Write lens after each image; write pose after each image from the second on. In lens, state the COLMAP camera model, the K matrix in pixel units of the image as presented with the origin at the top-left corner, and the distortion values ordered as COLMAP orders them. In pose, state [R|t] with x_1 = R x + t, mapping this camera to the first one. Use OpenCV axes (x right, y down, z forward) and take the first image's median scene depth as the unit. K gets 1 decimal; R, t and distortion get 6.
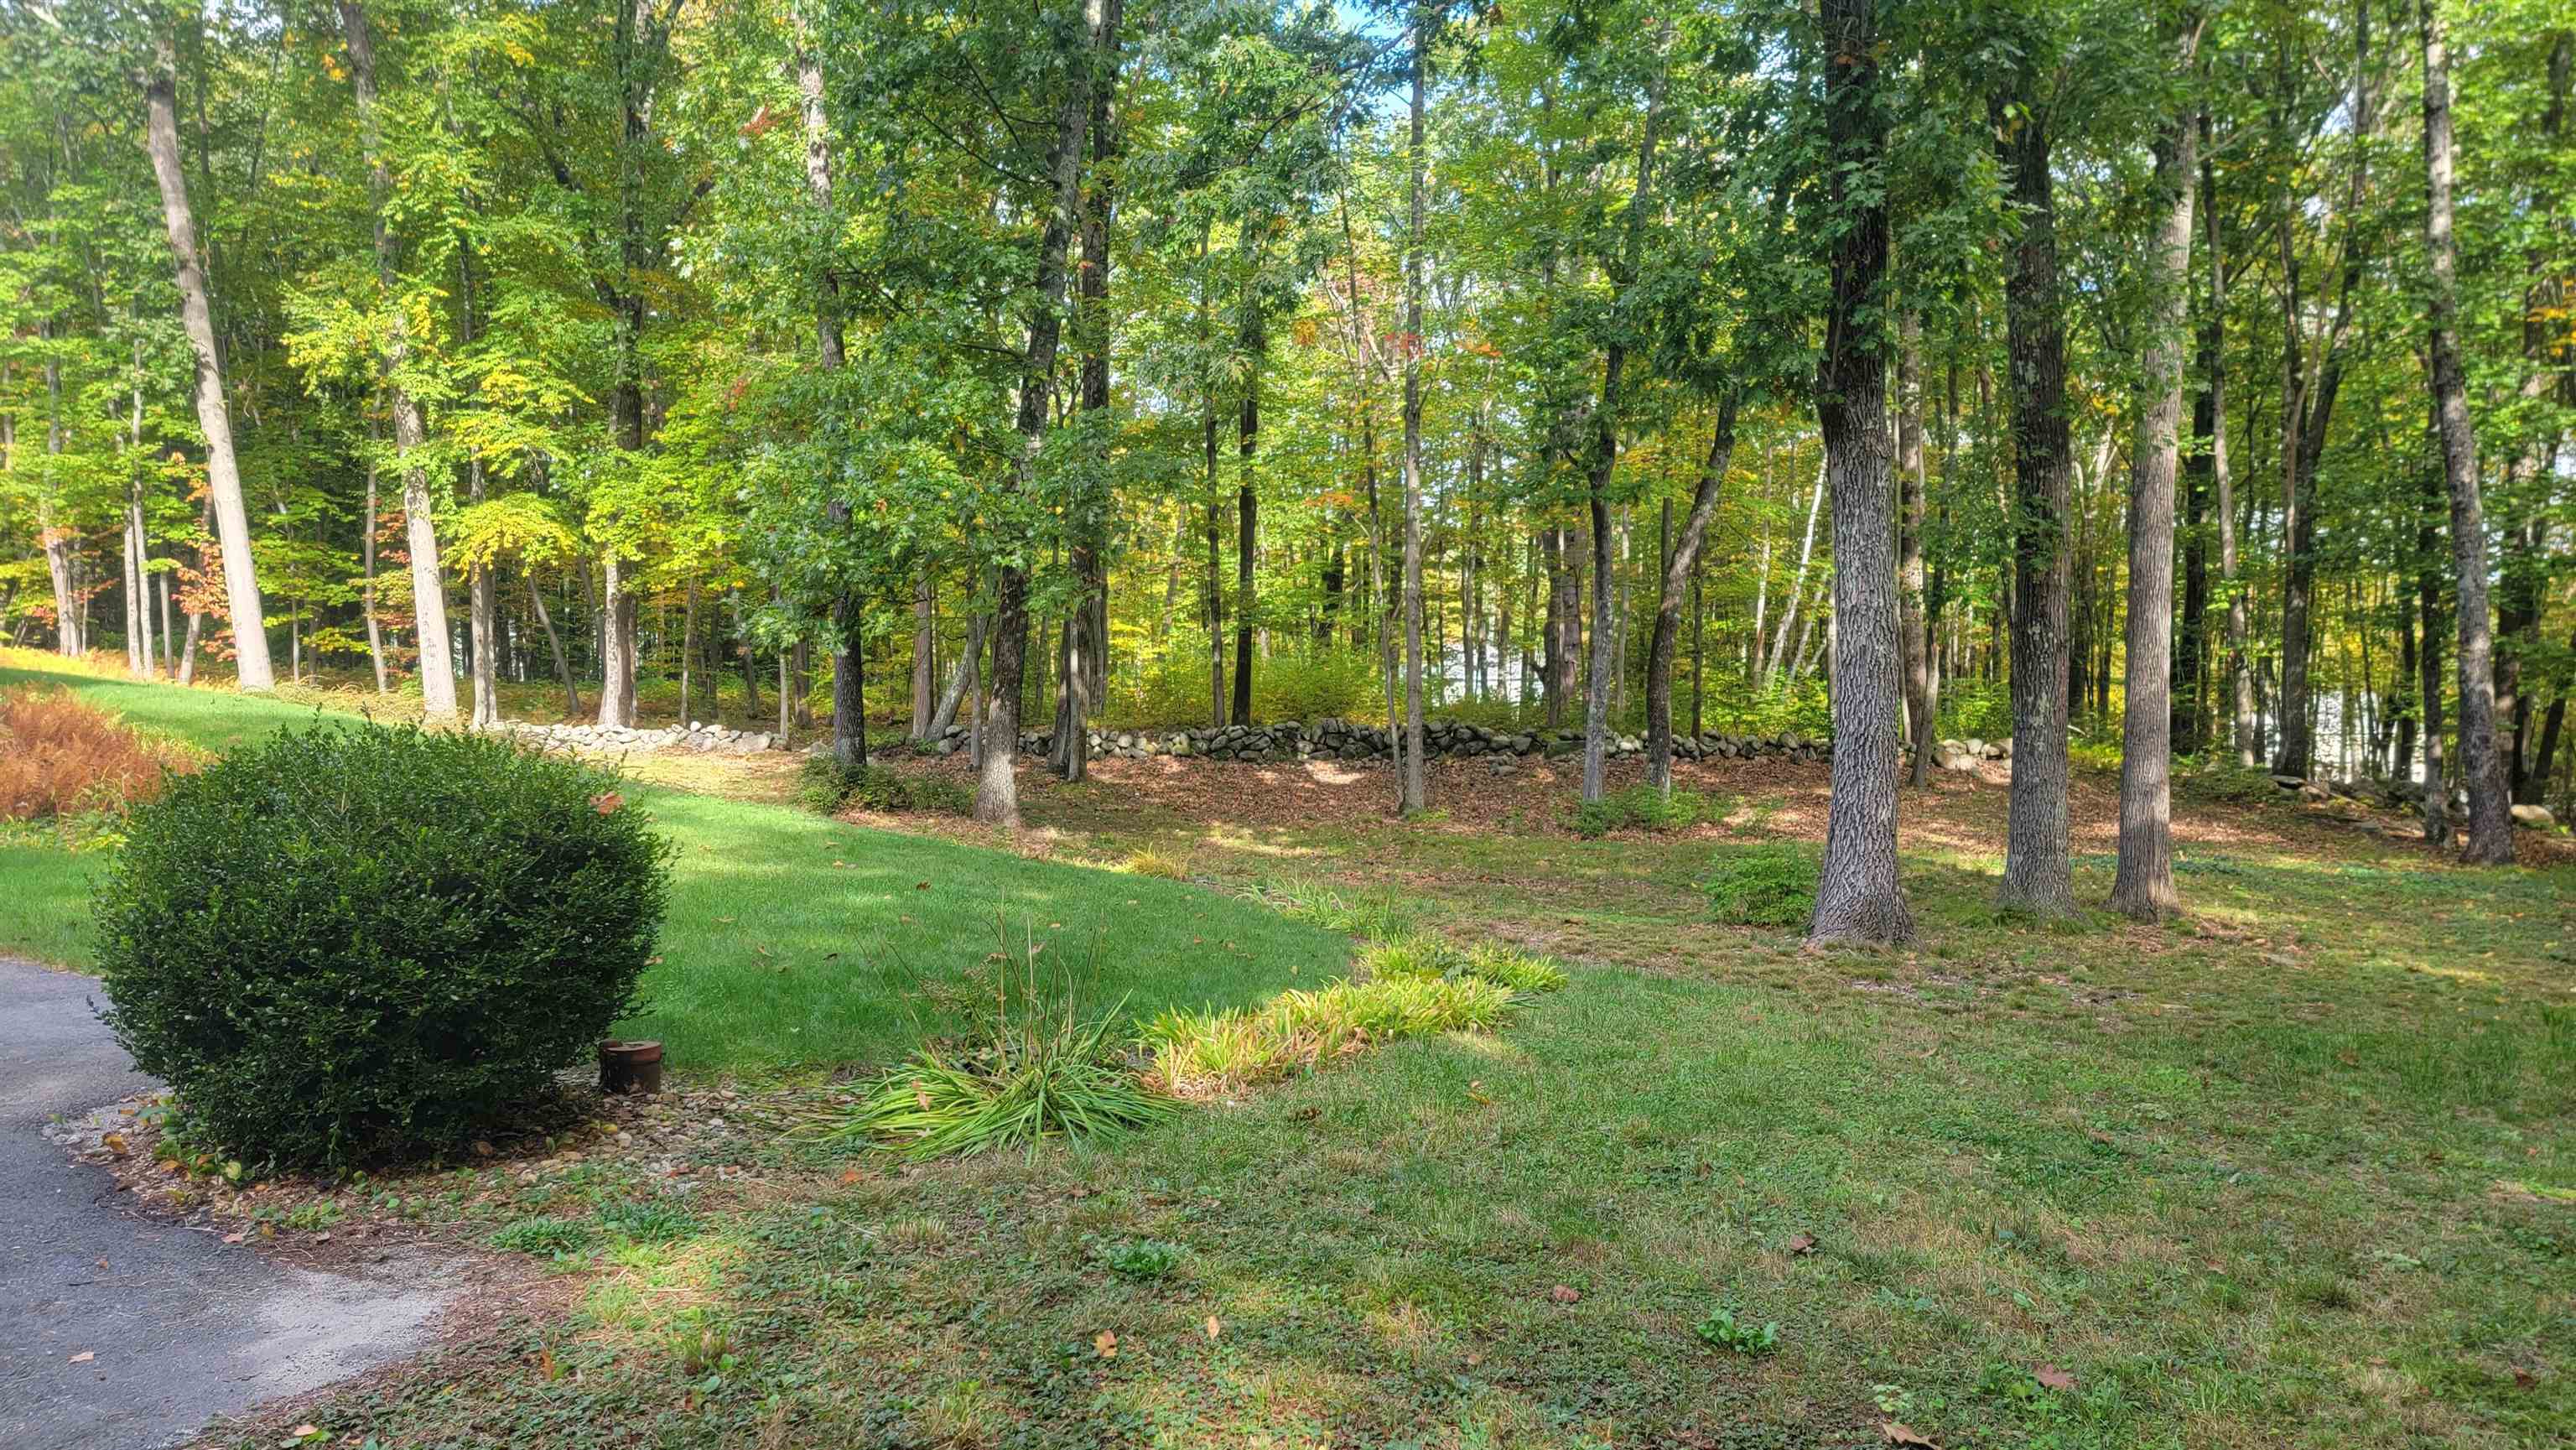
lens RADIAL K [[1757.7, 0, 1326.6], [0, 1757.7, 723.8], [0, 0, 1]] dist [0.076353, -0.055843]
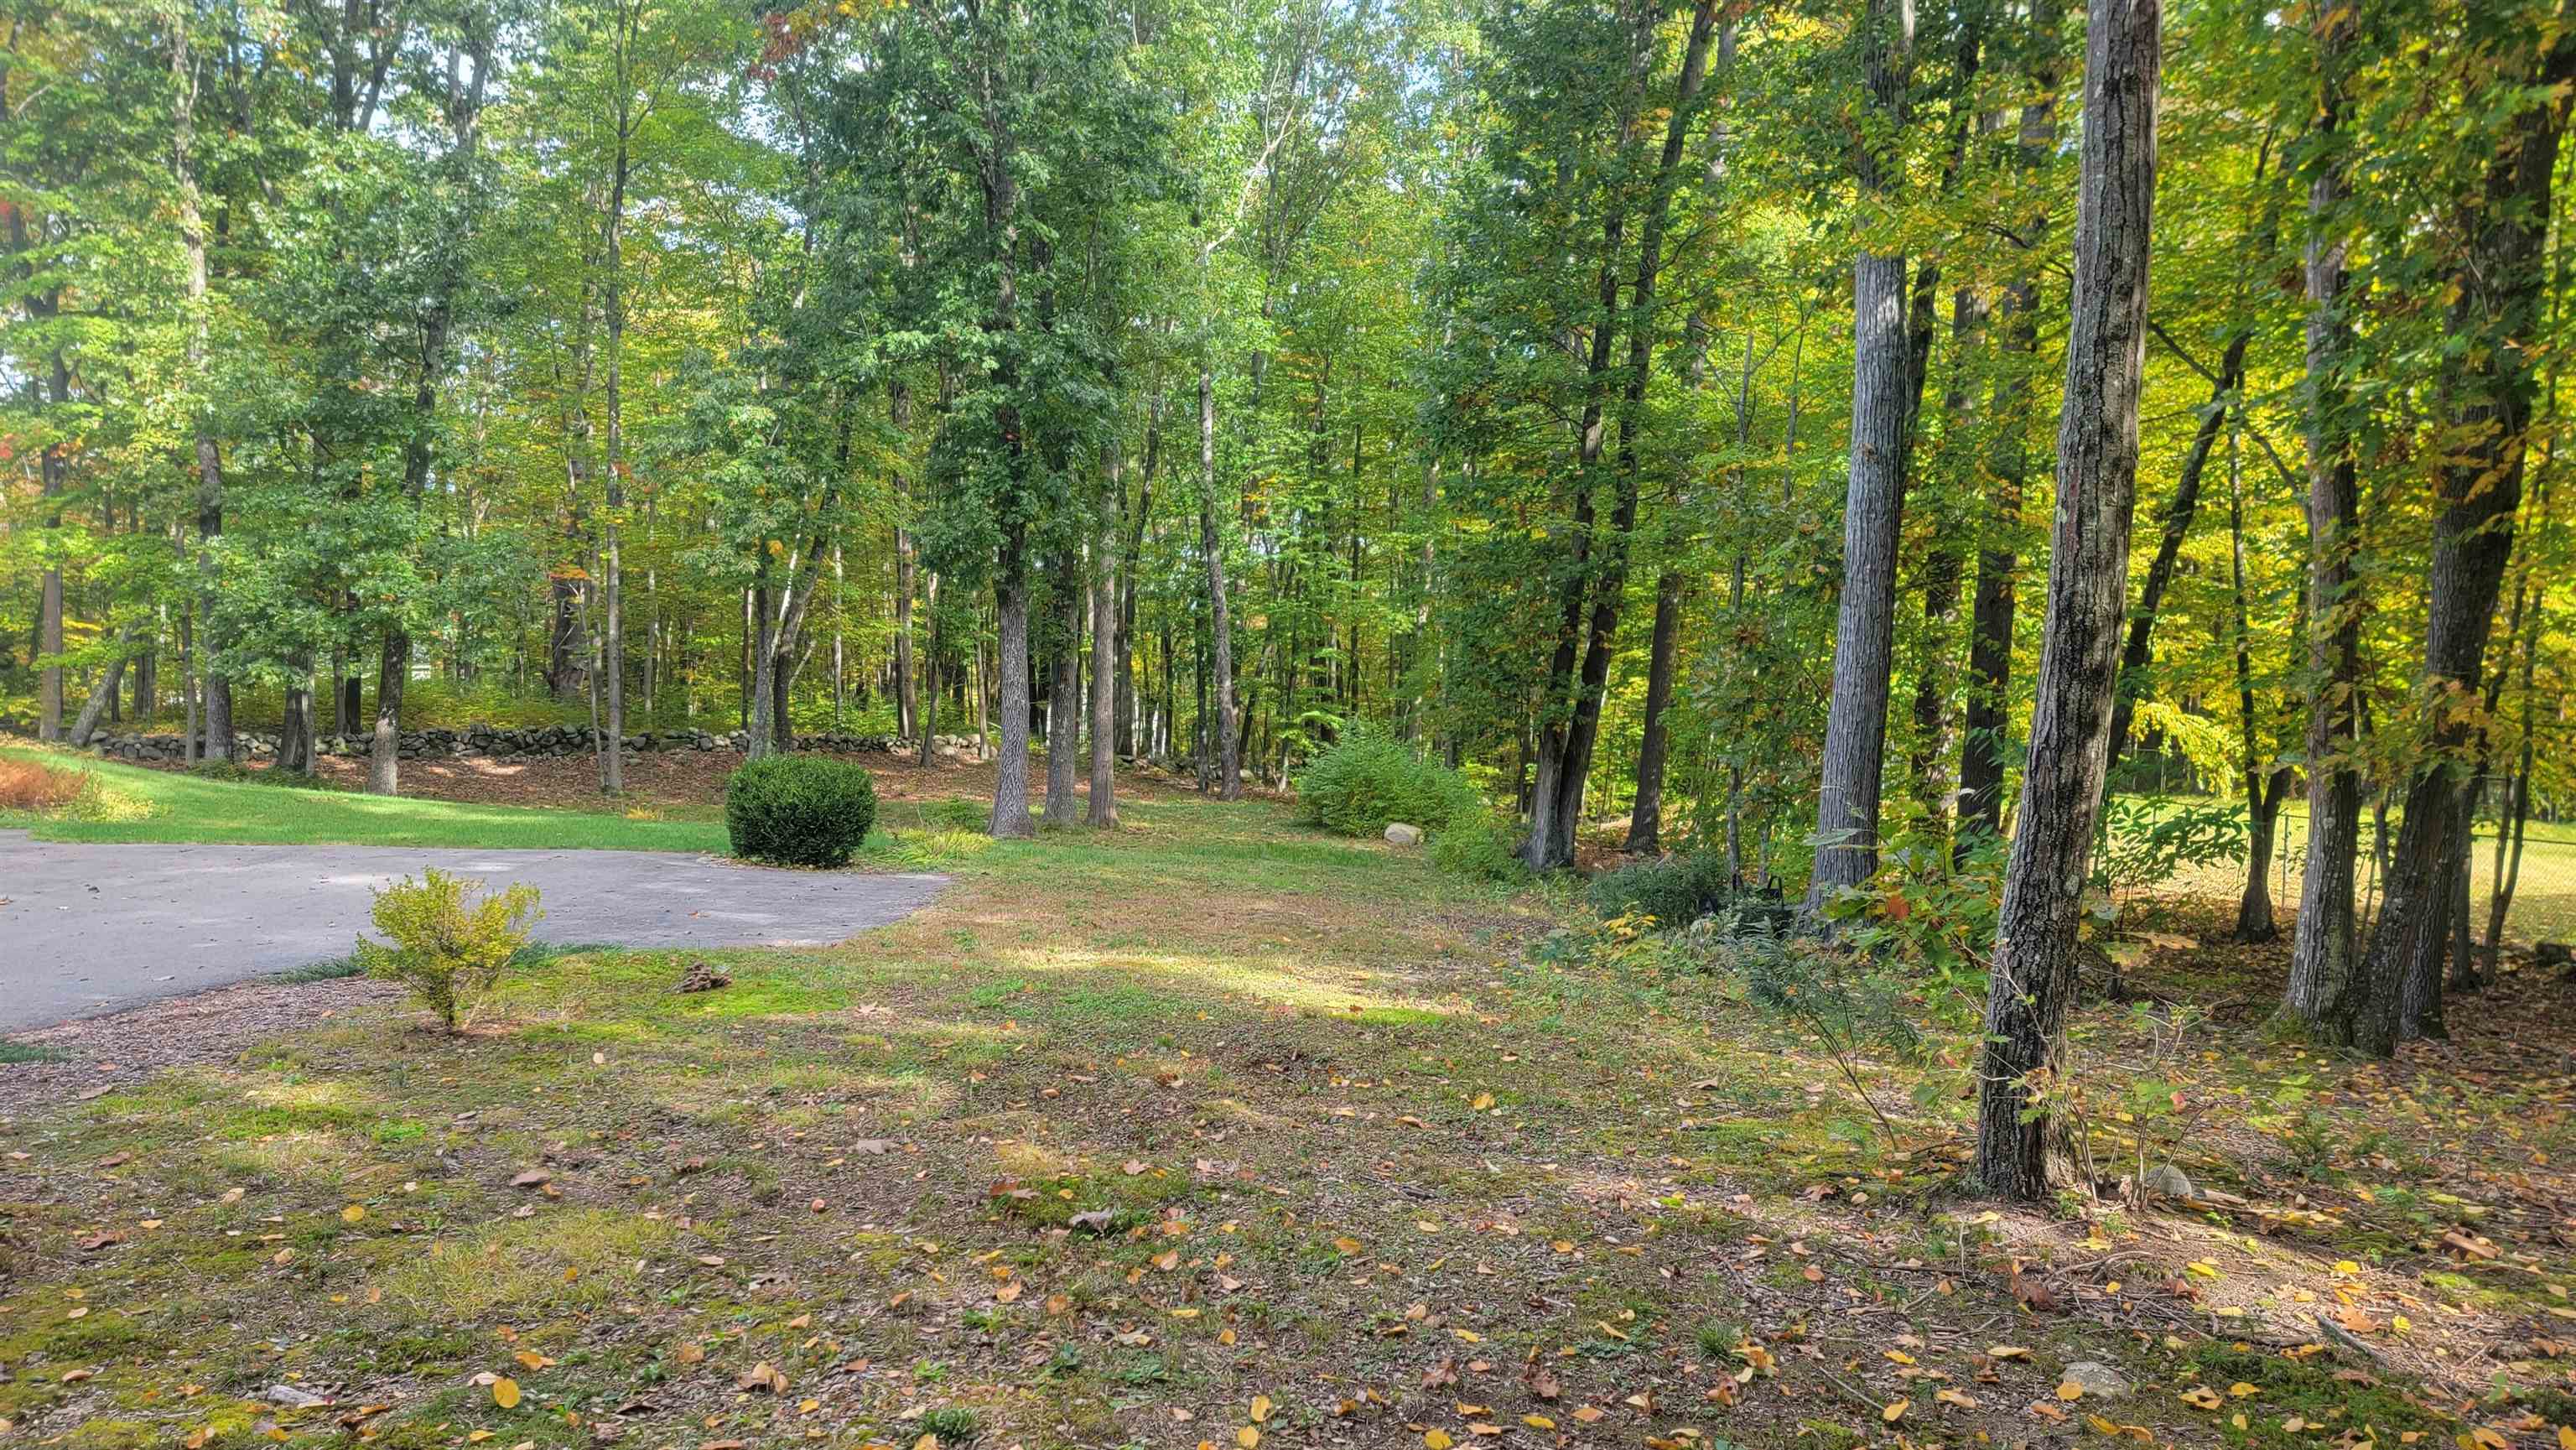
lens RADIAL K [[1757.7, 0, 1298.6], [0, 1757.7, 750.6], [0, 0, 1]] dist [0.076353, -0.055843]
pose [[0.806556, -0.016977, 0.590914, -0.290171], [0.002144, 0.999665, 0.025794, -0.015962], [-0.591154, -0.019537, 0.806322, -0.397850]]
